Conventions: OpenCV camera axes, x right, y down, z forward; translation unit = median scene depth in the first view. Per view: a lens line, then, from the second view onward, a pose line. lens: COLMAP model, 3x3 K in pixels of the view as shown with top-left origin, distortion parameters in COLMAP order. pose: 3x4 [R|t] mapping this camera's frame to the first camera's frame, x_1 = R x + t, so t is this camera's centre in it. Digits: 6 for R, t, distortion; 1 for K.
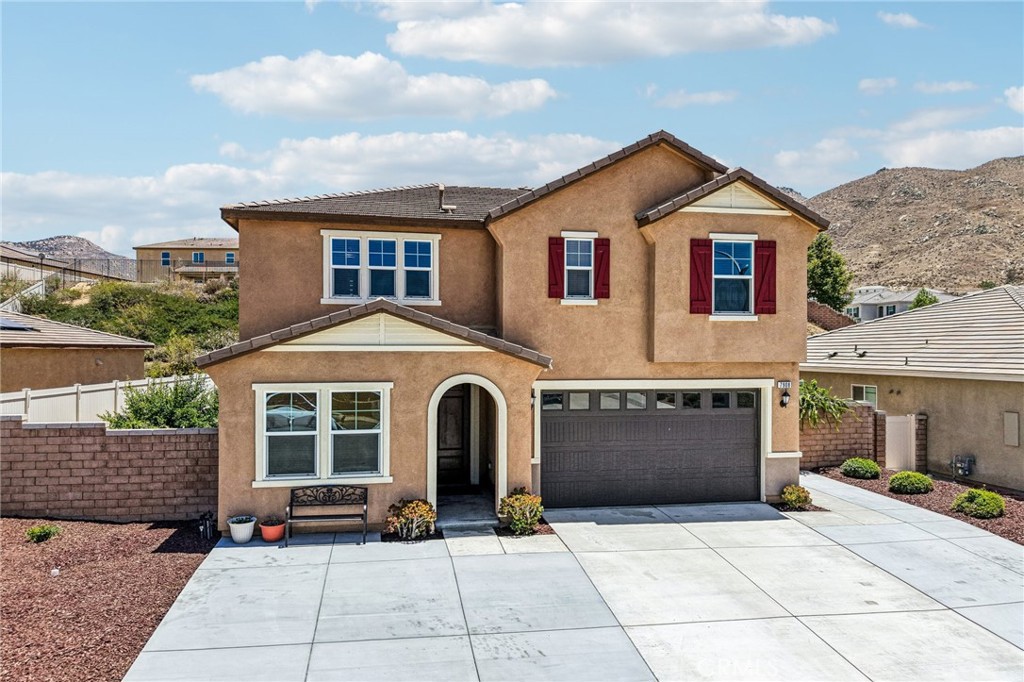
lens RADIAL K [[700.5, 0, 503.2], [0, 700.5, 329.7], [0, 0, 1]] dist [0.038573, -0.028517]
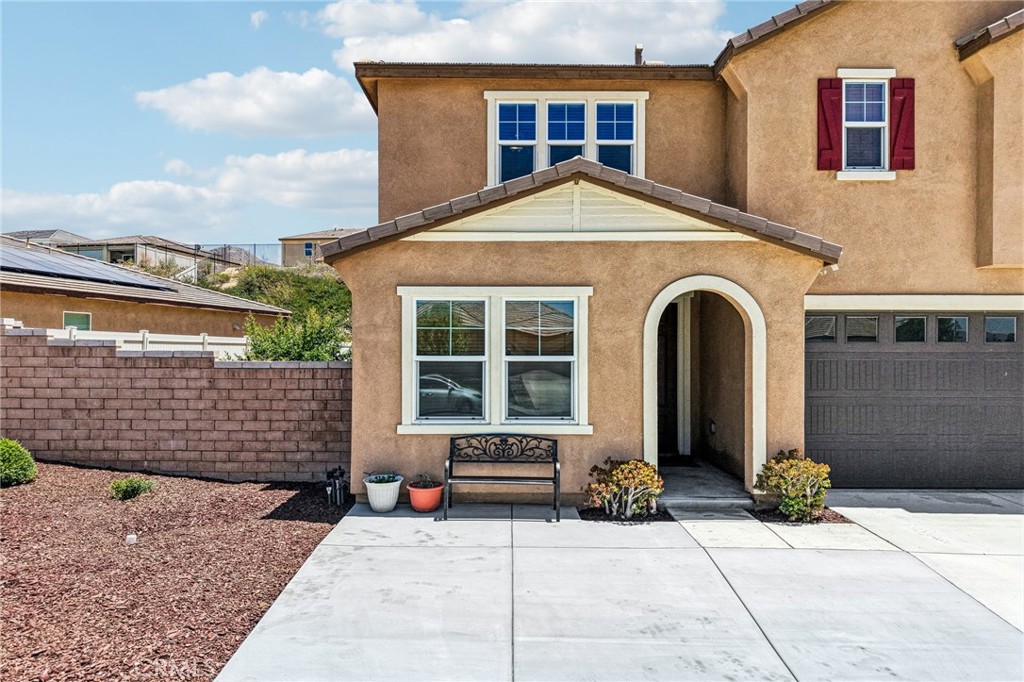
lens RADIAL K [[700.5, 0, 506.4], [0, 700.5, 318.2], [0, 0, 1]] dist [0.038573, -0.028517]
pose [[0.984697, -0.005248, -0.174194, -0.117479], [0.002298, 0.999851, -0.017135, 0.112875], [0.174258, 0.016473, 0.984562, 0.306684]]
